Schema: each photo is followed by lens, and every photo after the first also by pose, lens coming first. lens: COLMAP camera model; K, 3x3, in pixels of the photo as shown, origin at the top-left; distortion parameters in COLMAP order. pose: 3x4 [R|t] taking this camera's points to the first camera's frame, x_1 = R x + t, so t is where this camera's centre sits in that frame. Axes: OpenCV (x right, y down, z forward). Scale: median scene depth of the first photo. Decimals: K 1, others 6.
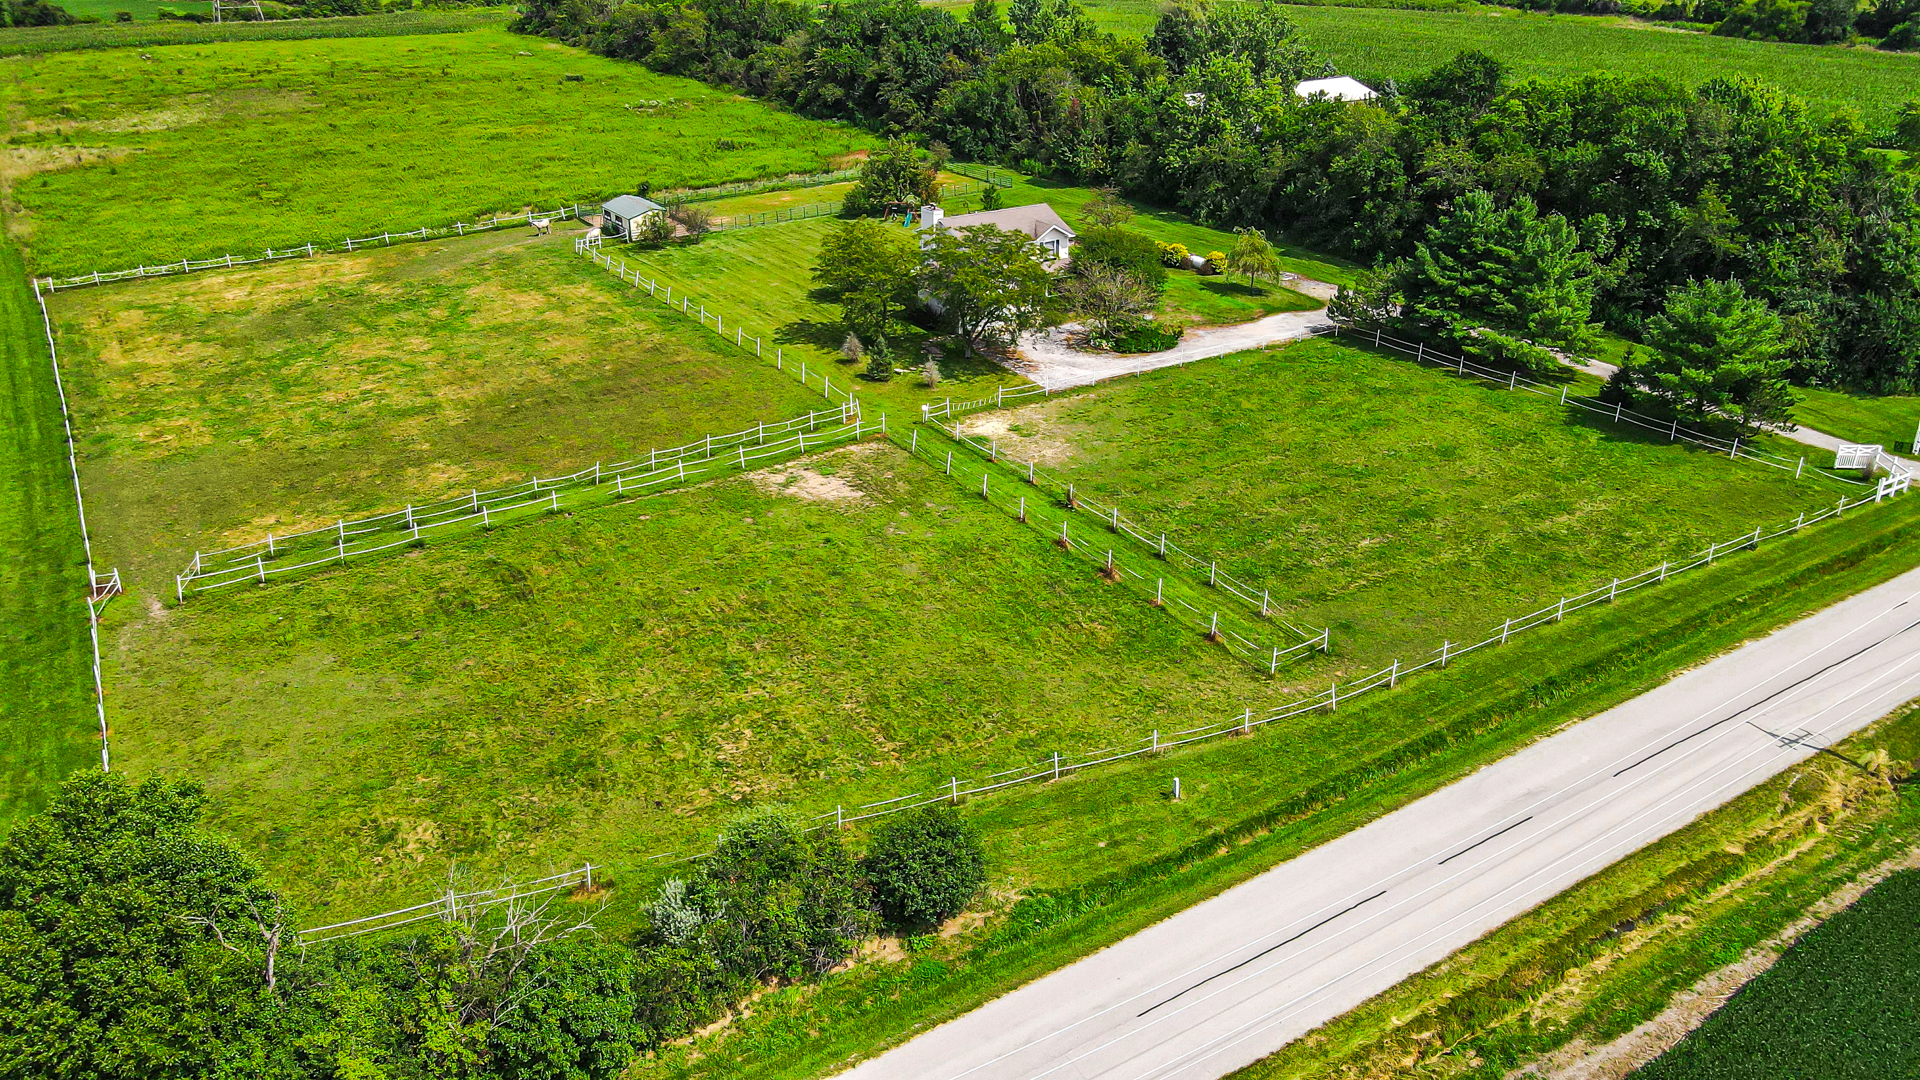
lens RADIAL K [[1432.9, 0, 958.8], [0, 1432.9, 536.4], [0, 0, 1]] dist [-0.001396, 0.028177]
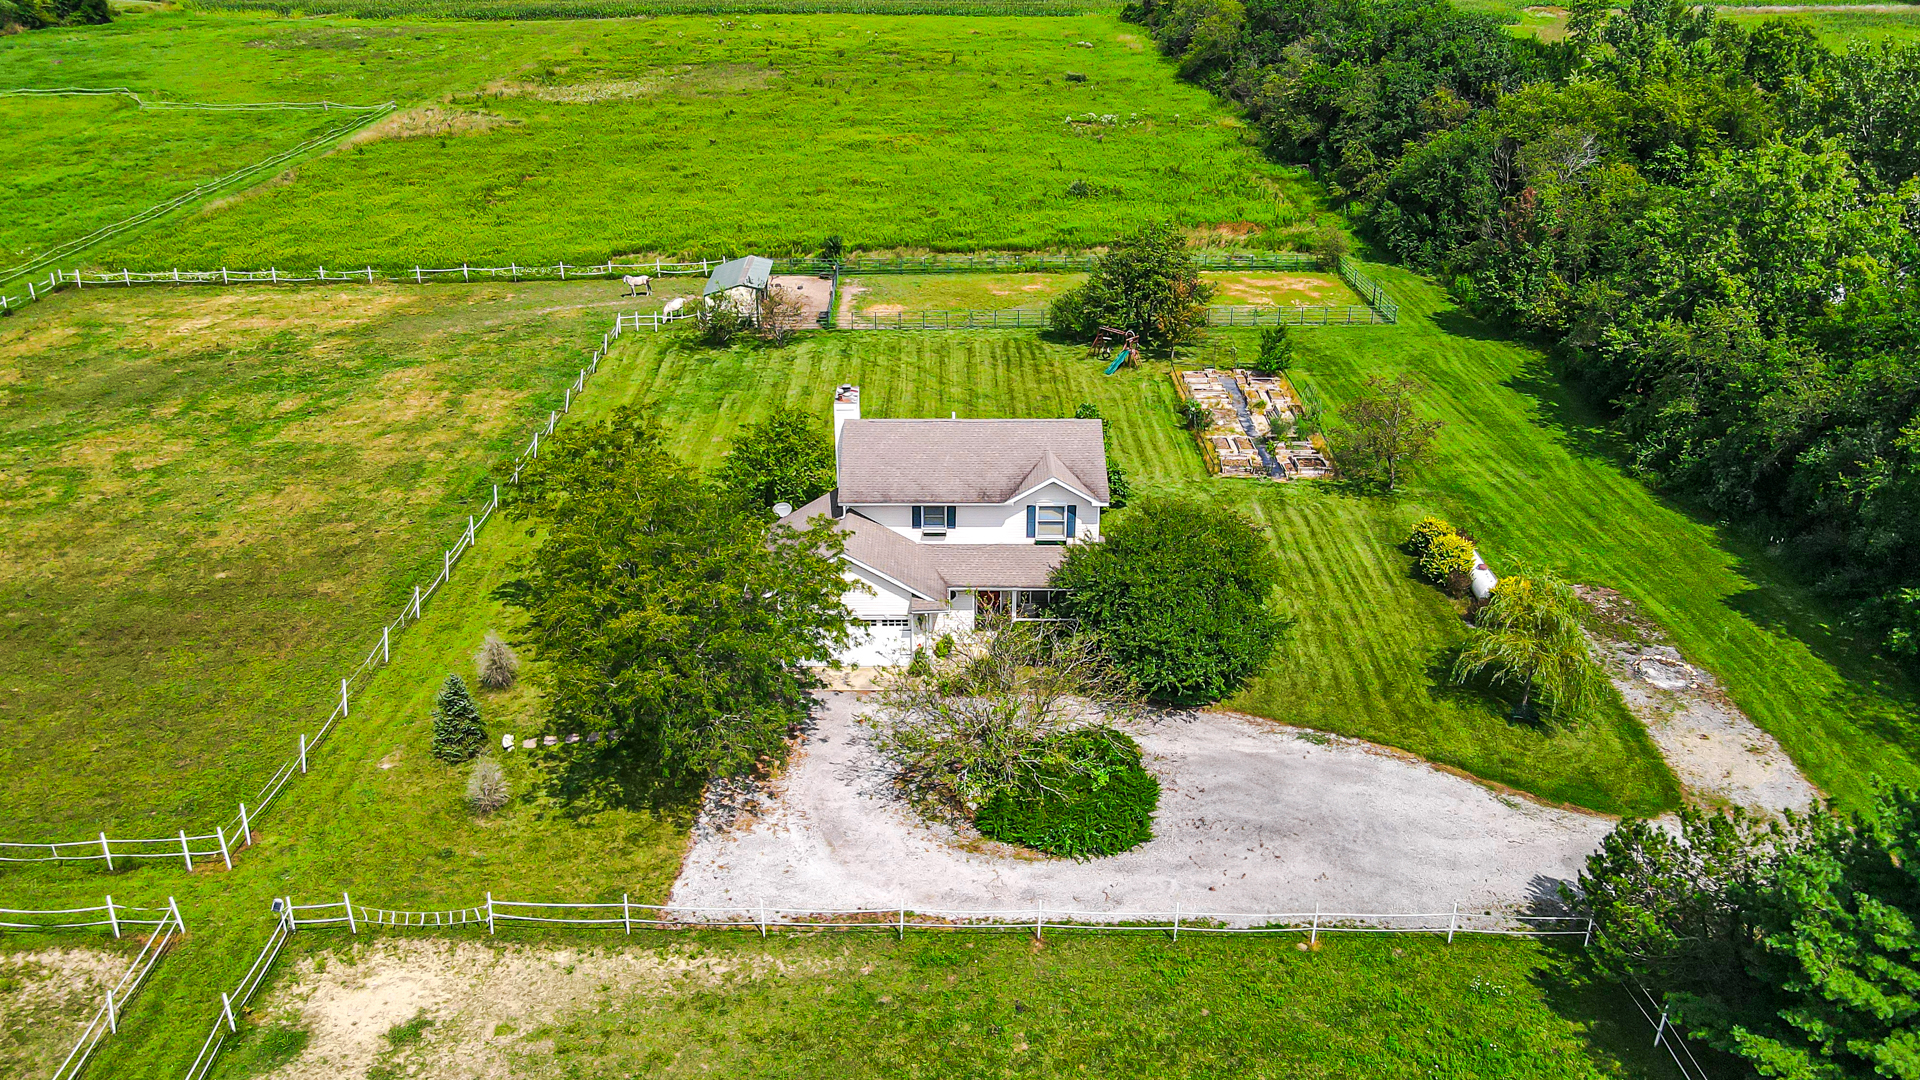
lens RADIAL K [[1432.9, 0, 961.2], [0, 1432.9, 543.7], [0, 0, 1]] dist [-0.001396, 0.028177]
pose [[0.845067, 0.234354, -0.480562, 0.289925], [-0.229402, 0.970809, 0.070028, -0.237208], [0.482946, 0.051064, 0.874160, 0.614656]]
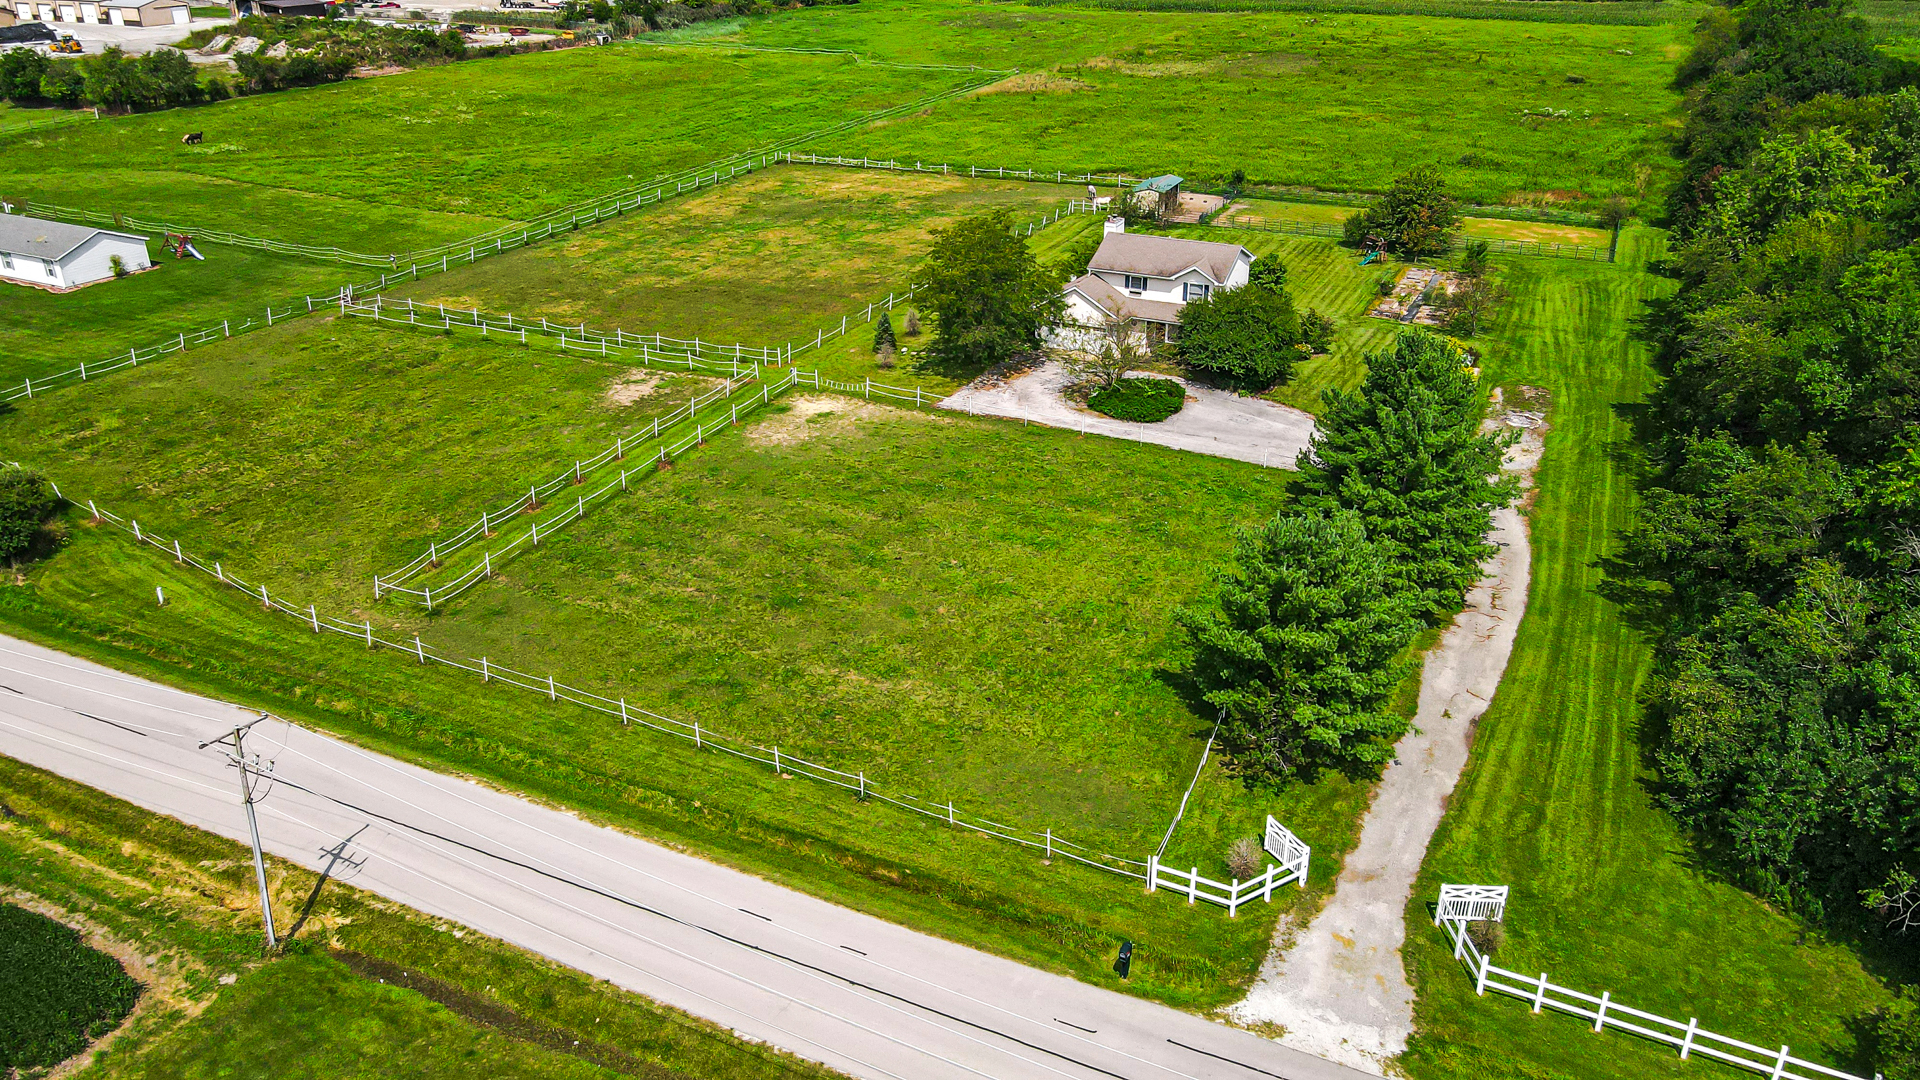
lens RADIAL K [[1432.9, 0, 955.7], [0, 1432.9, 546.8], [0, 0, 1]] dist [-0.001396, 0.028177]
pose [[0.520988, 0.372936, -0.767783, 0.780221], [-0.358628, 0.911895, 0.199584, -0.195236], [0.774569, 0.171368, 0.608832, 0.404450]]
